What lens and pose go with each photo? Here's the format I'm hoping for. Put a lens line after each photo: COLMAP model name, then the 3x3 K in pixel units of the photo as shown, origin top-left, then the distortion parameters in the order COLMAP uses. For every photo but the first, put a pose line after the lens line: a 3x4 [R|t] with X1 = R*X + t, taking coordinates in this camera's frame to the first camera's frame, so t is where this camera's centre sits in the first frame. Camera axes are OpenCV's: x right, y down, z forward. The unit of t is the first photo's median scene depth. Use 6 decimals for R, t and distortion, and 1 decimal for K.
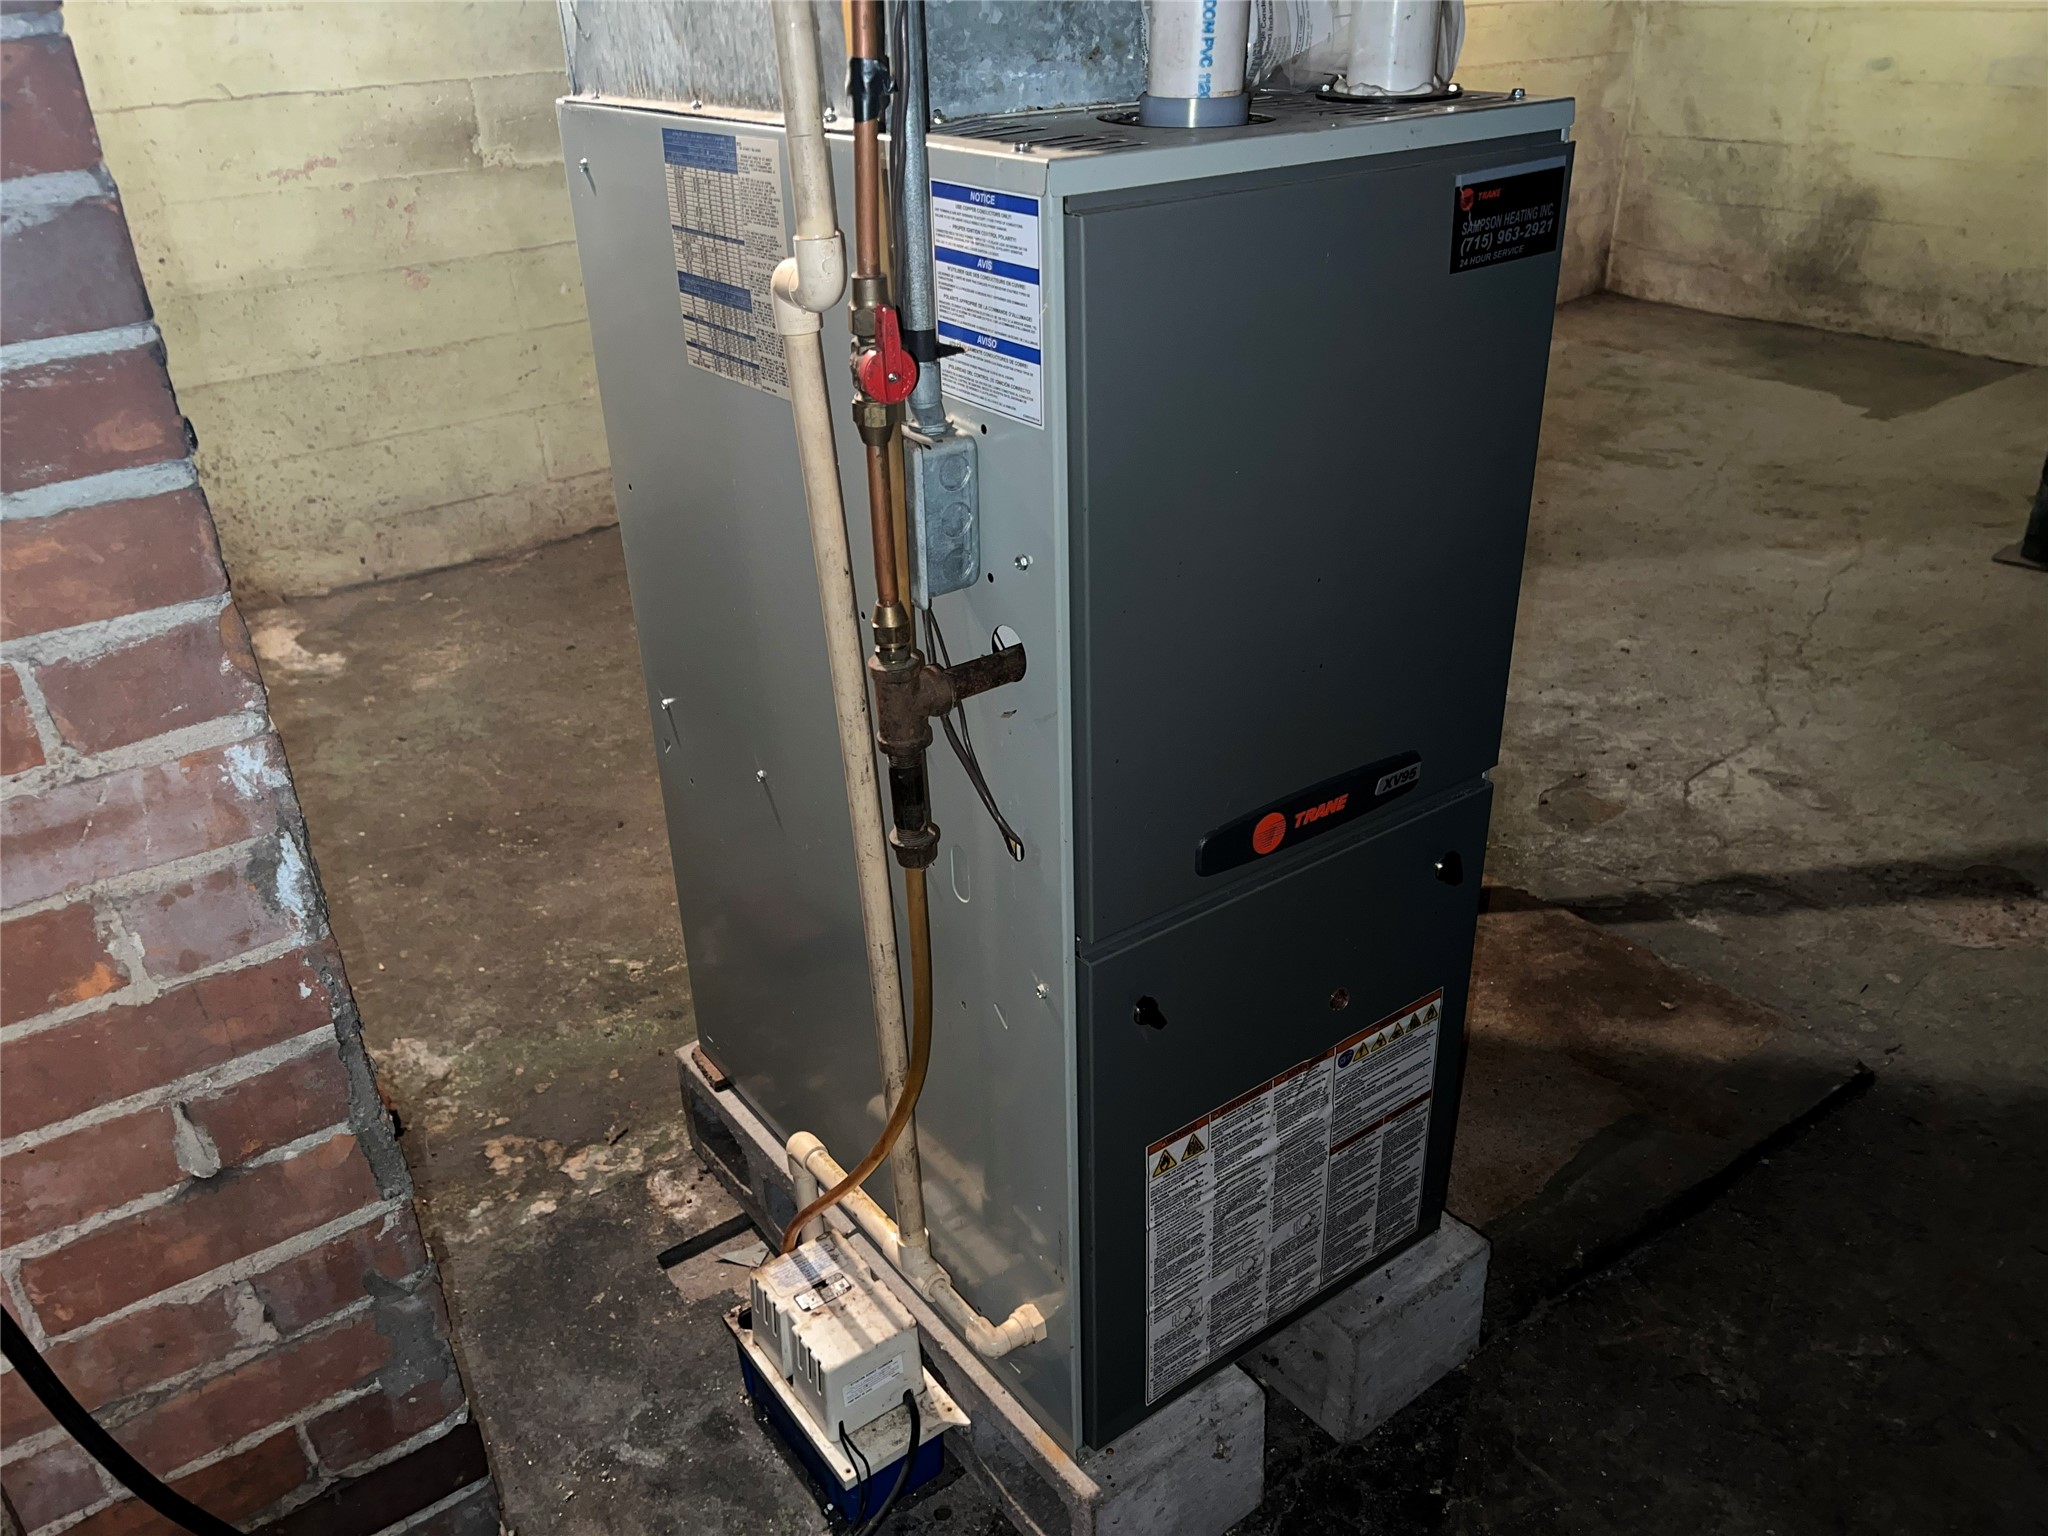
lens RADIAL K [[1538.0, 0, 1023.1], [0, 1538.0, 767.4], [0, 0, 1]] dist [-0.008793, -0.008518]
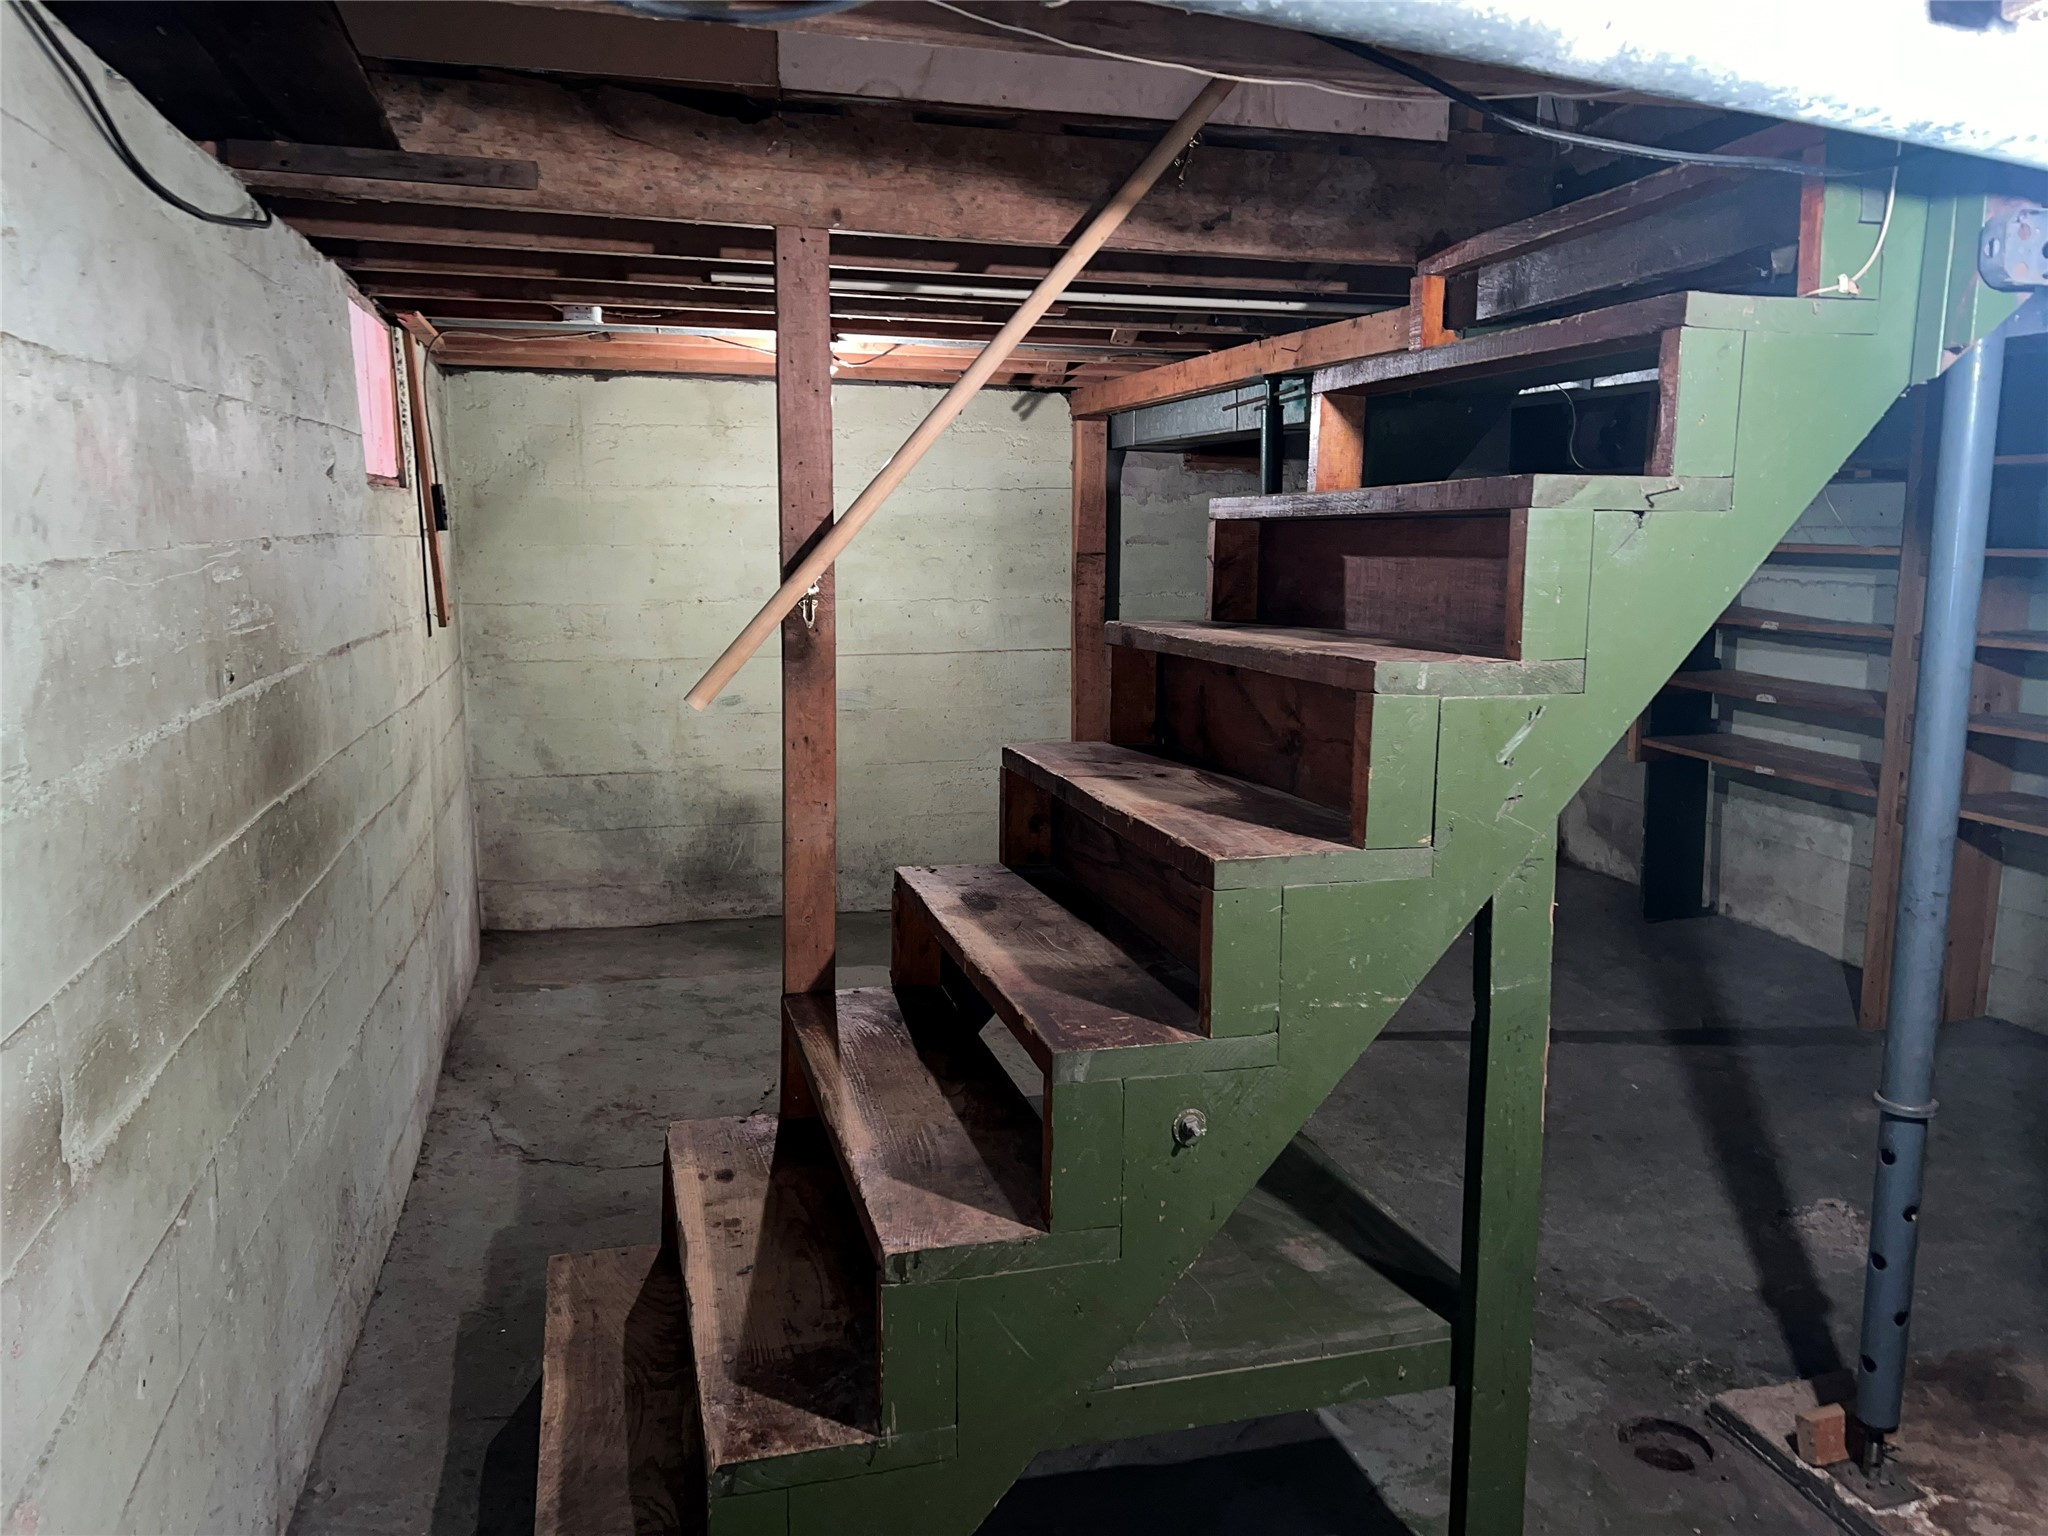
lens RADIAL K [[1538.0, 0, 1029.6], [0, 1538.0, 767.7], [0, 0, 1]] dist [-0.008793, -0.008518]
pose [[0.346639, -0.109969, 0.931530, -0.425321], [0.423726, 0.904358, -0.050914, -0.234473], [-0.836838, 0.412362, 0.360083, 0.368831]]
